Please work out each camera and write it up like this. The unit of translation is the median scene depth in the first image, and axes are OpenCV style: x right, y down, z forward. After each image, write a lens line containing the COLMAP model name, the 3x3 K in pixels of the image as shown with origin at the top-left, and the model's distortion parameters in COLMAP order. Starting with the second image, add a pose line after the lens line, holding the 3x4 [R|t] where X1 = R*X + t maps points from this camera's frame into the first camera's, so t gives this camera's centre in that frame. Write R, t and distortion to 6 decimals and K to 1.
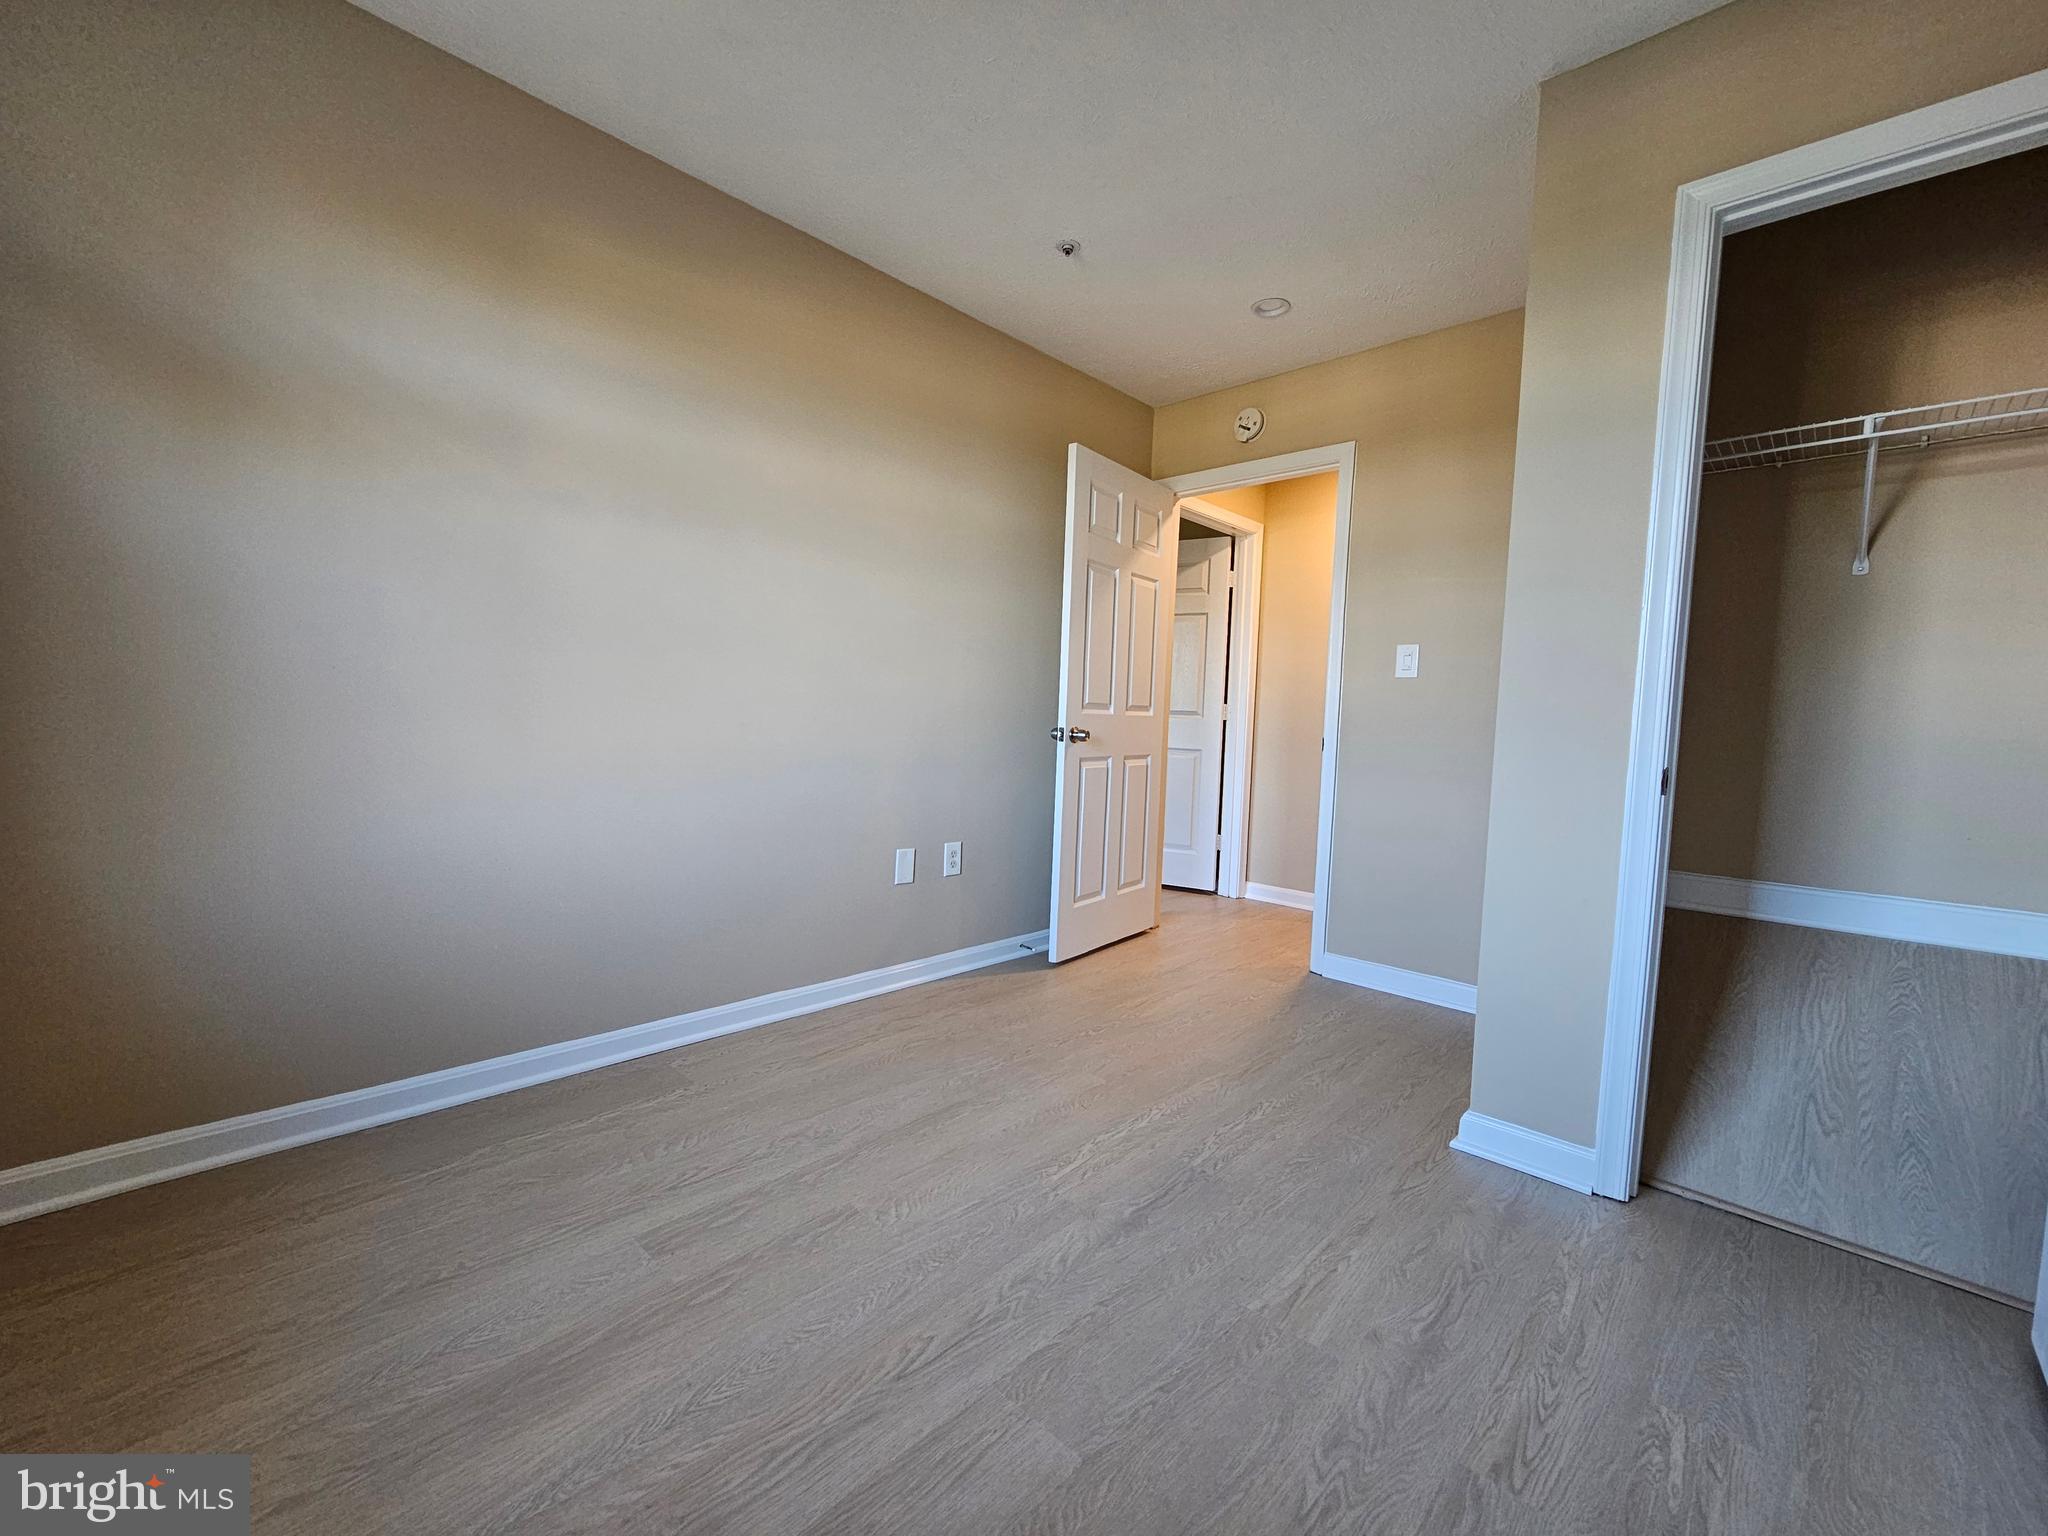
lens RADIAL K [[840.2, 0, 1015.0], [0, 840.2, 769.6], [0, 0, 1]] dist [-0.003263, -0.000234]
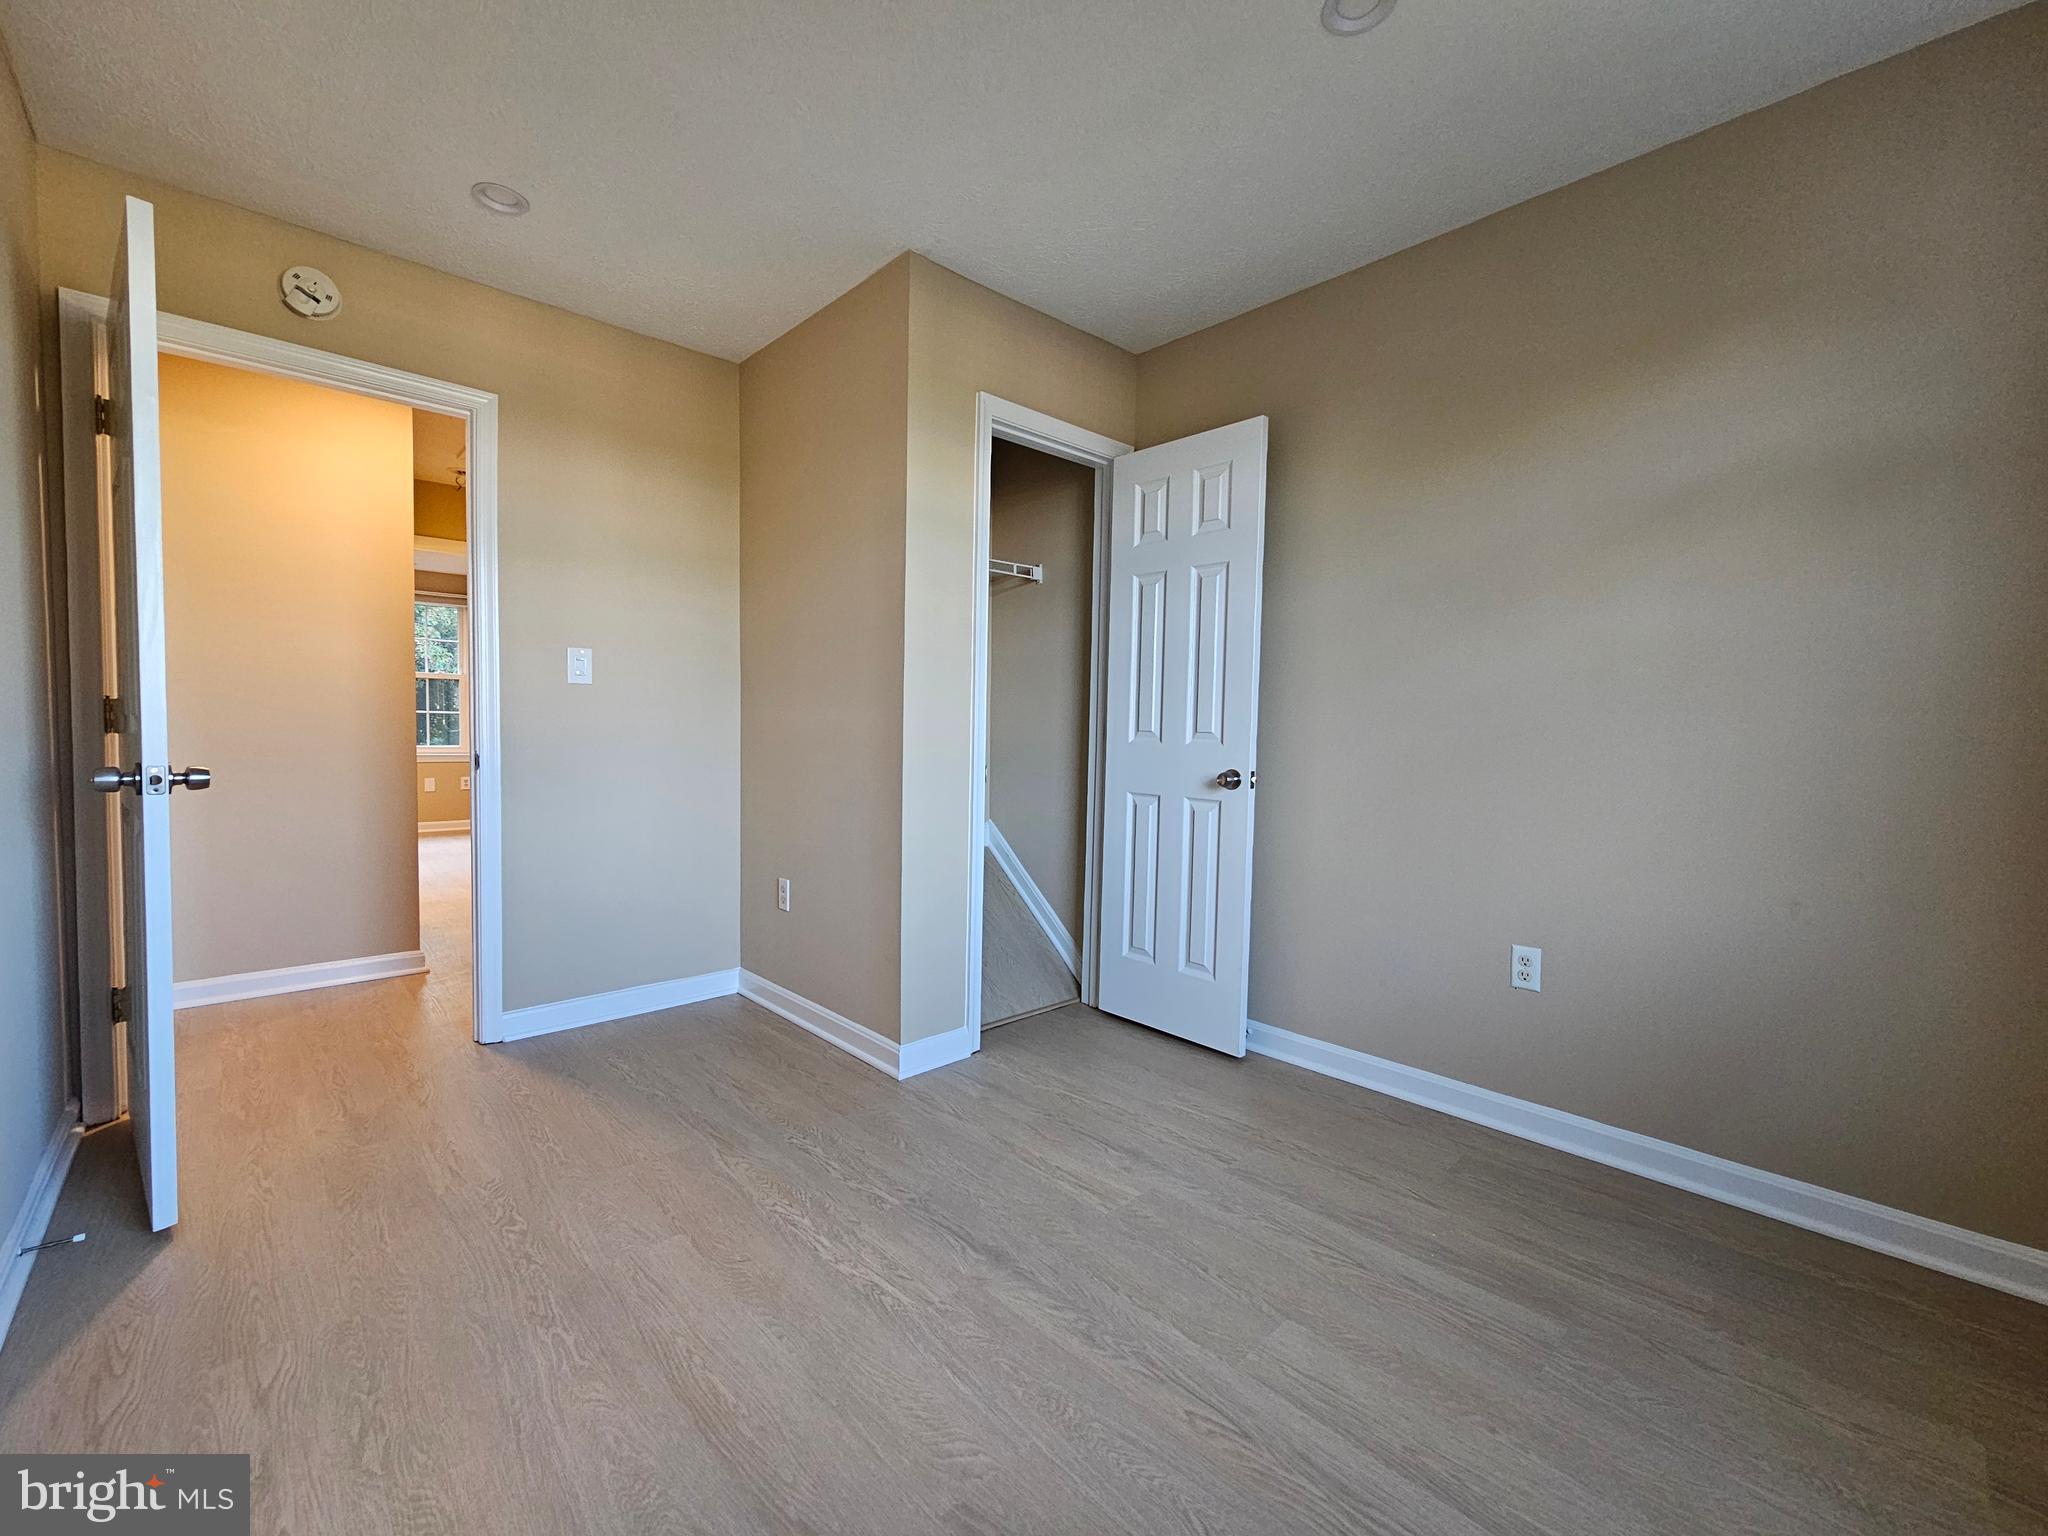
lens RADIAL K [[840.0, 0, 1020.8], [0, 840.0, 760.6], [0, 0, 1]] dist [0.000422, -0.000095]
pose [[0.056519, -0.072871, 0.995739, -0.811008], [0.052139, 0.996187, 0.069944, -0.119469], [-0.997039, 0.047963, 0.060103, 0.870910]]
